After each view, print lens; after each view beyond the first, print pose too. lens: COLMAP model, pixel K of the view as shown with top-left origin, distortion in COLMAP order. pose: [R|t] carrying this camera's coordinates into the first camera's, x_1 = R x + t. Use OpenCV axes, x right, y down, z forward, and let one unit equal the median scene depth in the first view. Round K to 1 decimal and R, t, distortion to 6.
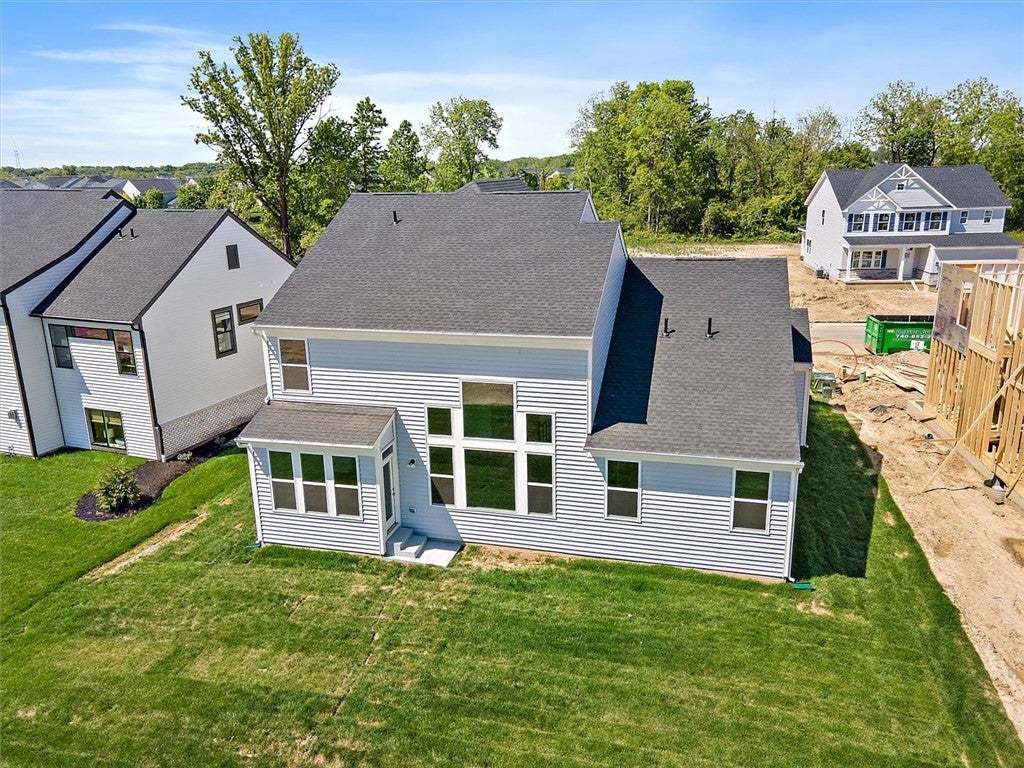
lens RADIAL K [[805.9, 0, 490.0], [0, 805.9, 384.6], [0, 0, 1]] dist [-0.004215, 0.080027]
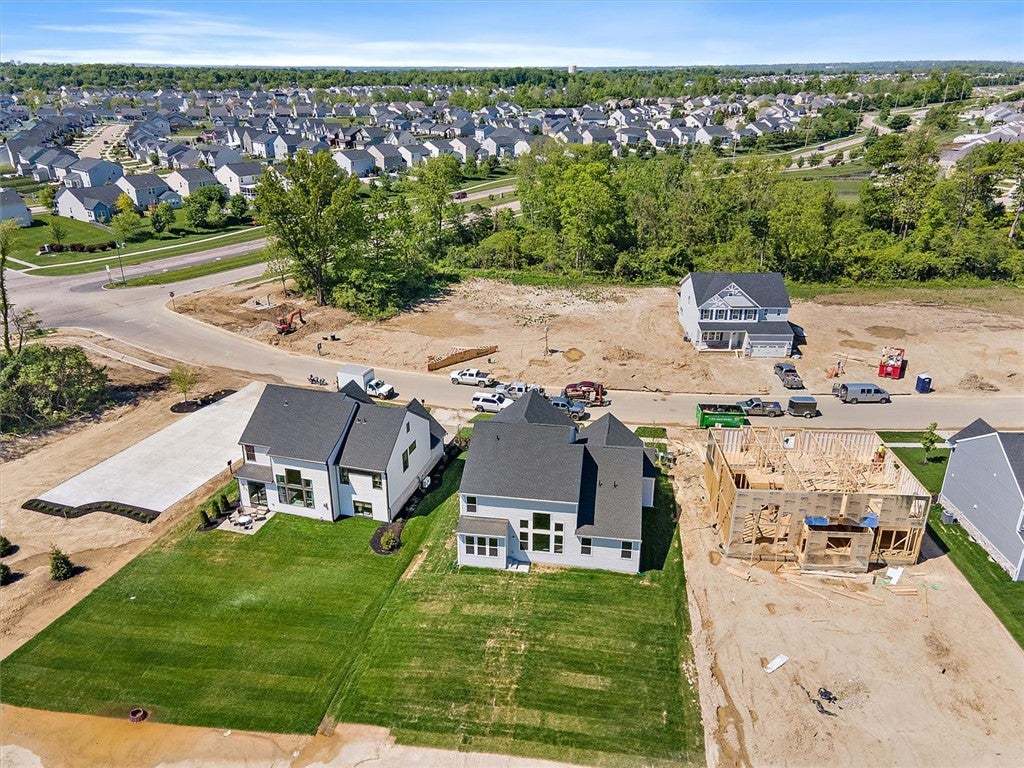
lens RADIAL K [[805.9, 0, 490.0], [0, 805.9, 384.6], [0, 0, 1]] dist [-0.004215, 0.080027]
pose [[0.994578, -0.024303, 0.101112, -0.470581], [0.011507, 0.992057, 0.125262, -0.826733], [-0.103353, -0.123419, 0.986958, -1.819727]]
